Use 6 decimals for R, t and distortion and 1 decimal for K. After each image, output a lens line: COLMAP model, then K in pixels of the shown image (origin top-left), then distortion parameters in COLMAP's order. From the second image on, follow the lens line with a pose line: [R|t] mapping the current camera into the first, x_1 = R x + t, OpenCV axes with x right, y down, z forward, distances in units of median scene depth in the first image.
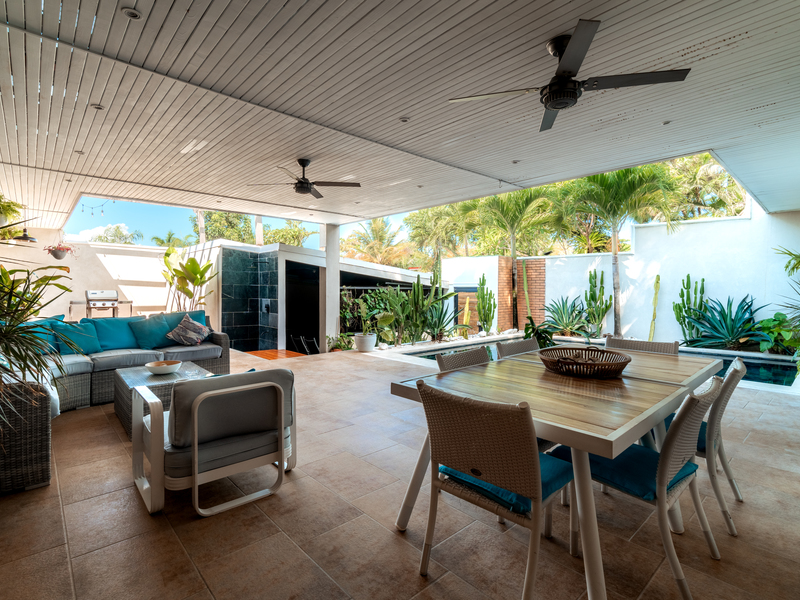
lens RADIAL K [[405.5, 0, 395.7], [0, 405.5, 292.3], [0, 0, 1]] dist [0.002741, 0.000823]
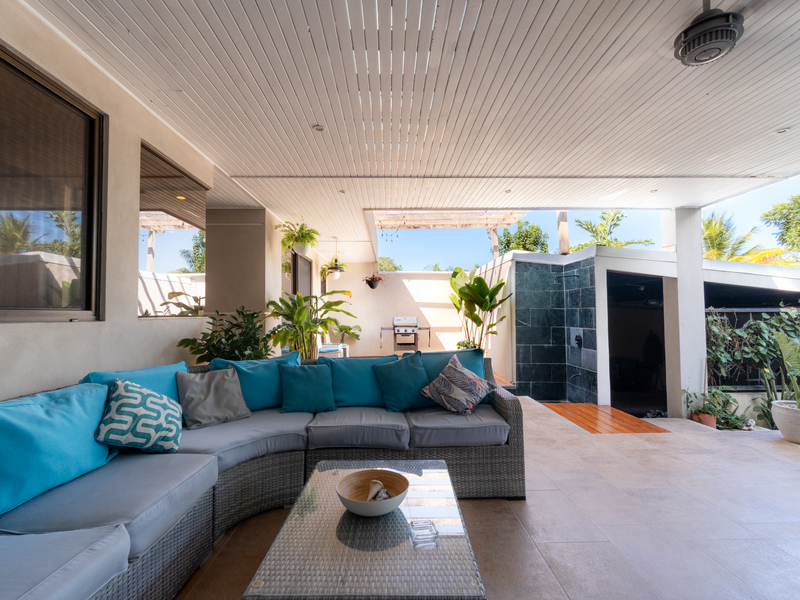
lens RADIAL K [[383.7, 0, 396.2], [0, 383.7, 301.6], [0, 0, 1]] dist [0.002530, 0.000290]
pose [[0.751776, -0.031558, -0.658663, -0.112860], [0.003718, 0.999041, -0.043623, -0.001187], [0.659408, 0.030346, 0.751172, 0.287952]]
